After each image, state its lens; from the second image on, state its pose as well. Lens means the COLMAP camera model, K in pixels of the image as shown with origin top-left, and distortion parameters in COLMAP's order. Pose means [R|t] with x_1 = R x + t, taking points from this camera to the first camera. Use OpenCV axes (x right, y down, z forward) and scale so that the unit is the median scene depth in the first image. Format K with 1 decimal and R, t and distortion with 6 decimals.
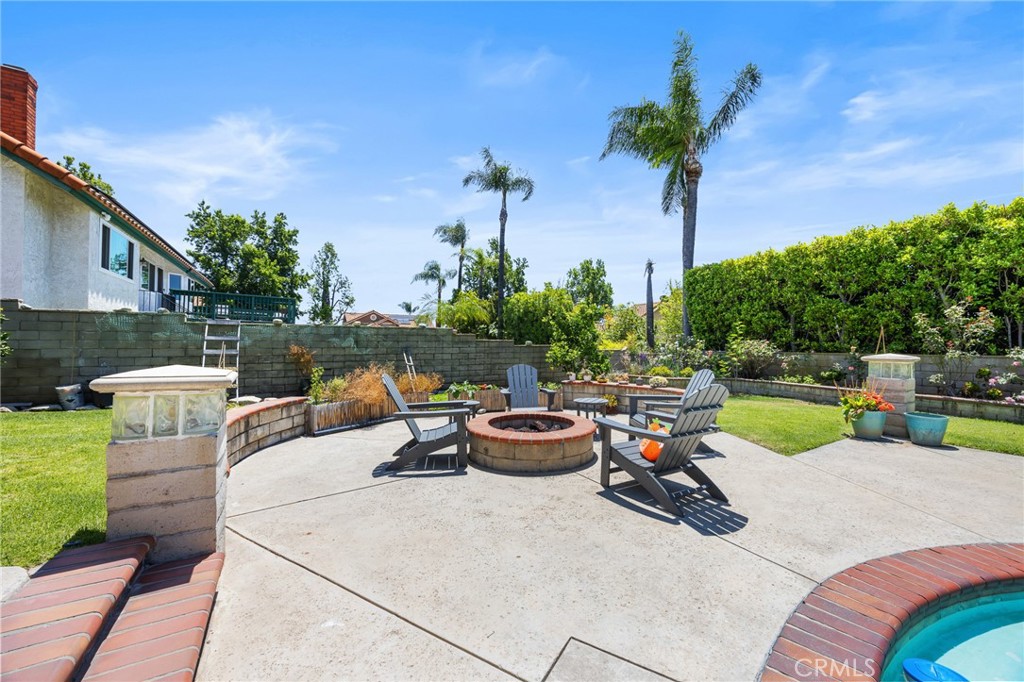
lens RADIAL K [[393.4, 0, 519.2], [0, 393.4, 337.2], [0, 0, 1]] dist [-0.000867, 0.000043]
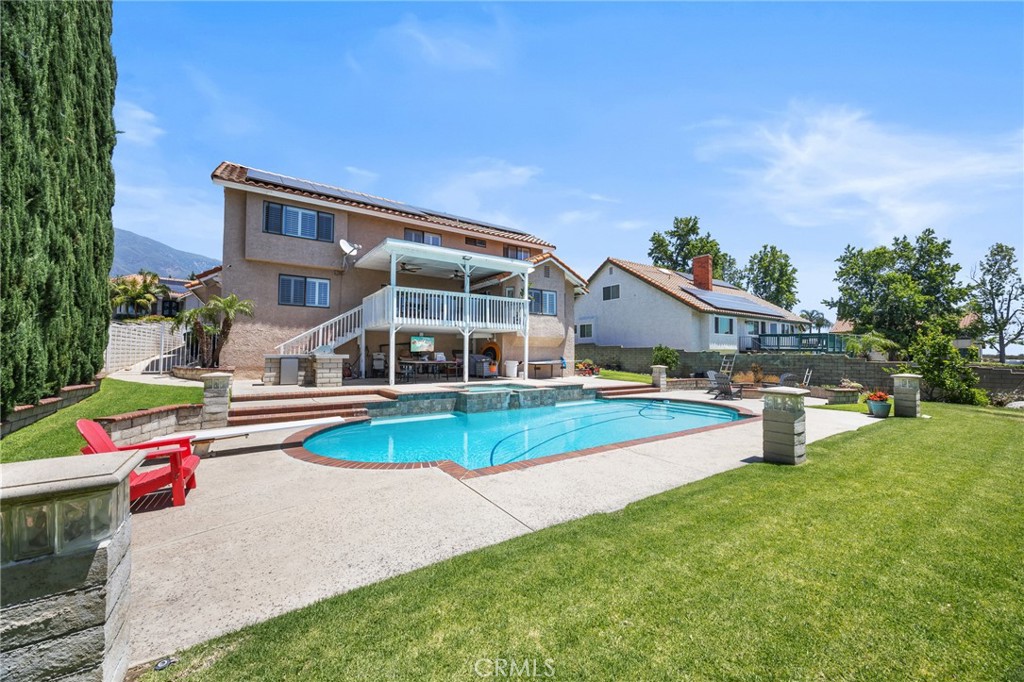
lens RADIAL K [[385.9, 0, 512.0], [0, 385.9, 341.0], [0, 0, 1]] dist [-0.013299, -0.000243]
pose [[0.053310, -0.044430, -0.997589, 0.854374], [0.009350, 0.998988, -0.043992, -0.012852], [0.998534, -0.006983, 0.053671, -0.307694]]
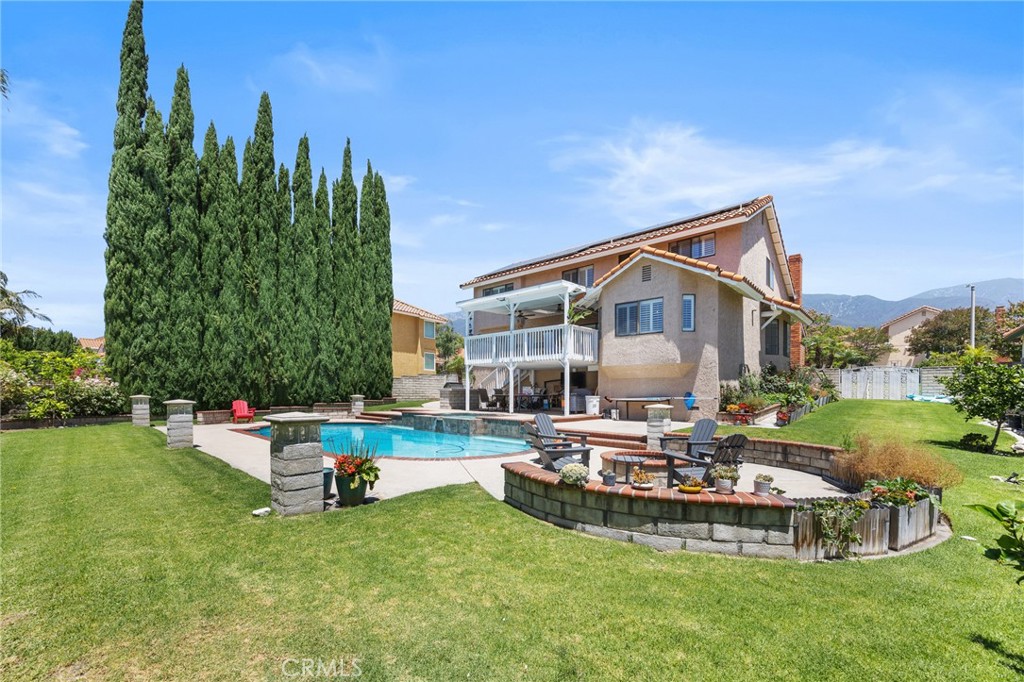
lens RADIAL K [[412.9, 0, 513.9], [0, 412.9, 398.3], [0, 0, 1]] dist [-0.017813, -0.000216]
pose [[-0.959239, -0.014439, -0.282227, 0.251782], [-0.014732, 0.999891, -0.001084, 0.005030], [0.282212, 0.003118, -0.959347, 0.612959]]
